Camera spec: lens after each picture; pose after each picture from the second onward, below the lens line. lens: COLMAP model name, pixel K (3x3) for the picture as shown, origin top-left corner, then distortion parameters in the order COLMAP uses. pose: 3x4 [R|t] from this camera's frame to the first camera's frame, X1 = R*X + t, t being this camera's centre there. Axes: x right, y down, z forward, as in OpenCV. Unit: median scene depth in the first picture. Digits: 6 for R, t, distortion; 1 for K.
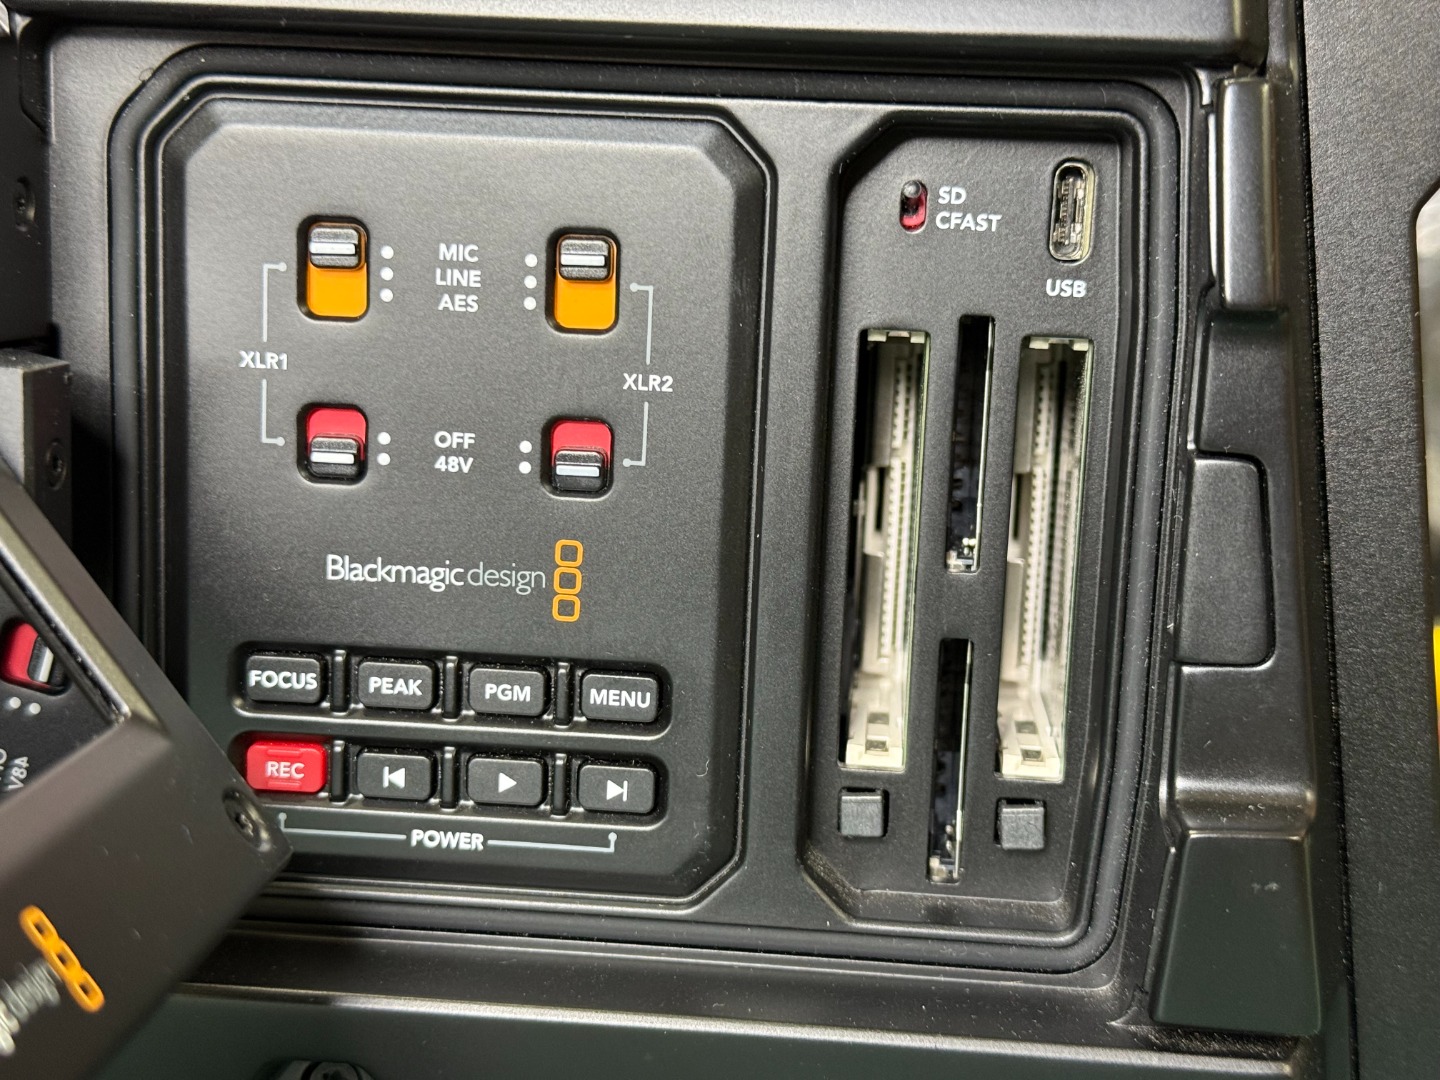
lens RADIAL K [[2023.8, 0, 720.0], [0, 2023.8, 540.0], [0, 0, 1]] dist [0.178745, -0.408108]
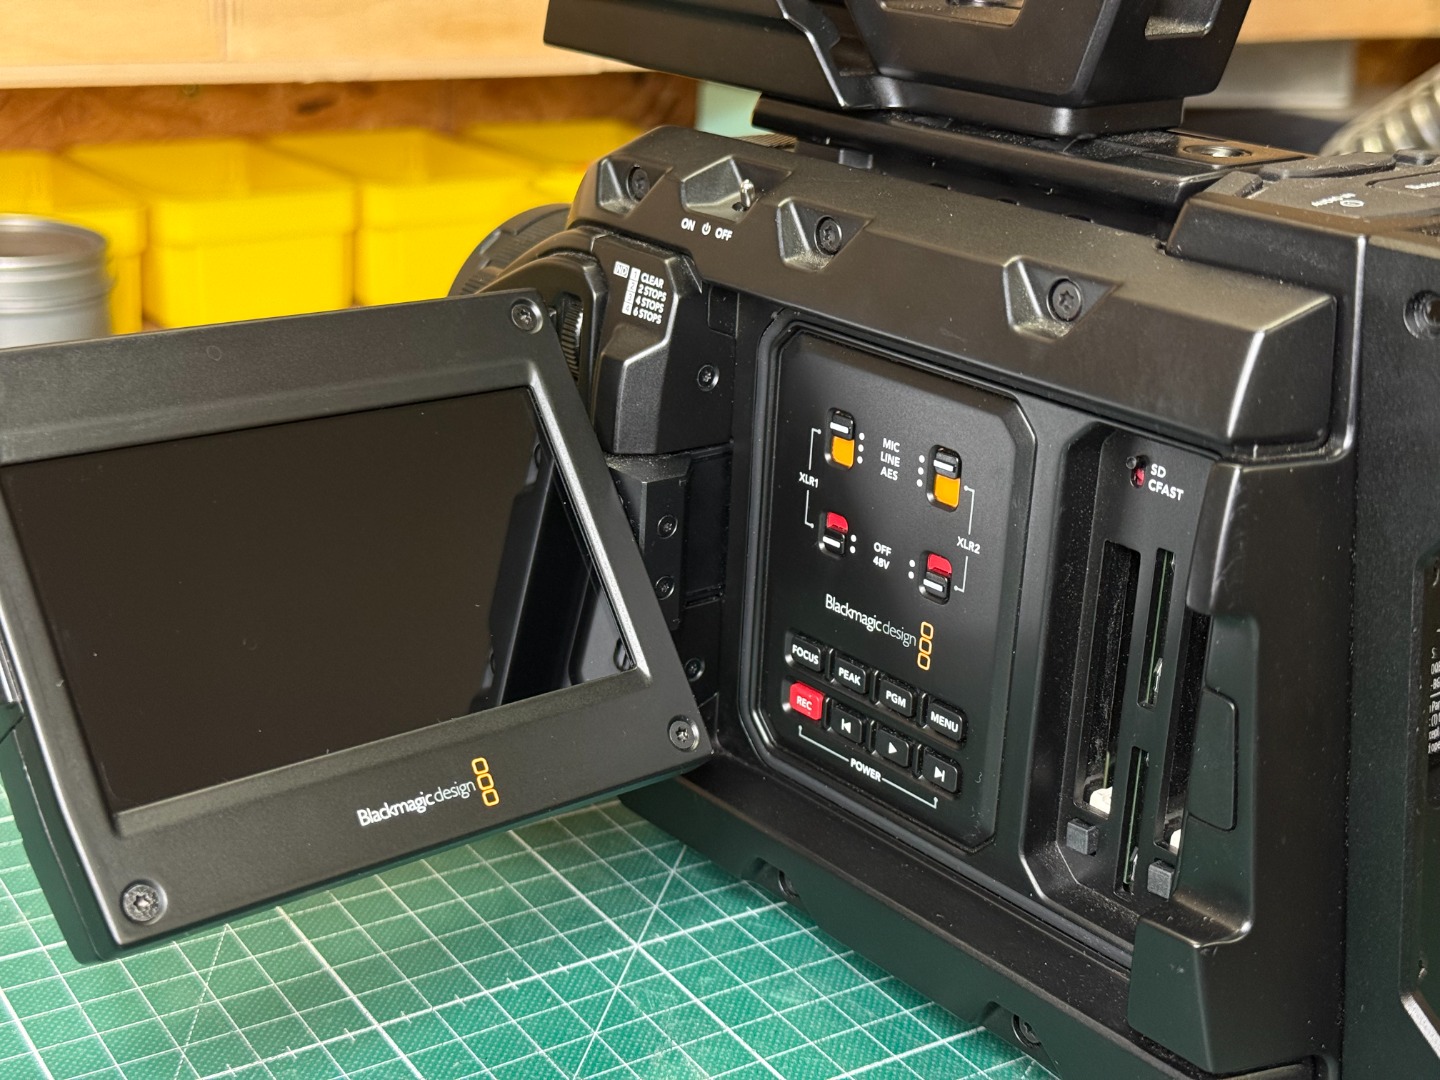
lens RADIAL K [[2023.8, 0, 720.0], [0, 2023.8, 540.0], [0, 0, 1]] dist [0.178745, -0.408108]
pose [[0.704652, 0.234840, -0.669563, 0.907358], [-0.136344, 0.970870, 0.197031, -0.372353], [0.696330, -0.047548, 0.716145, -0.309380]]
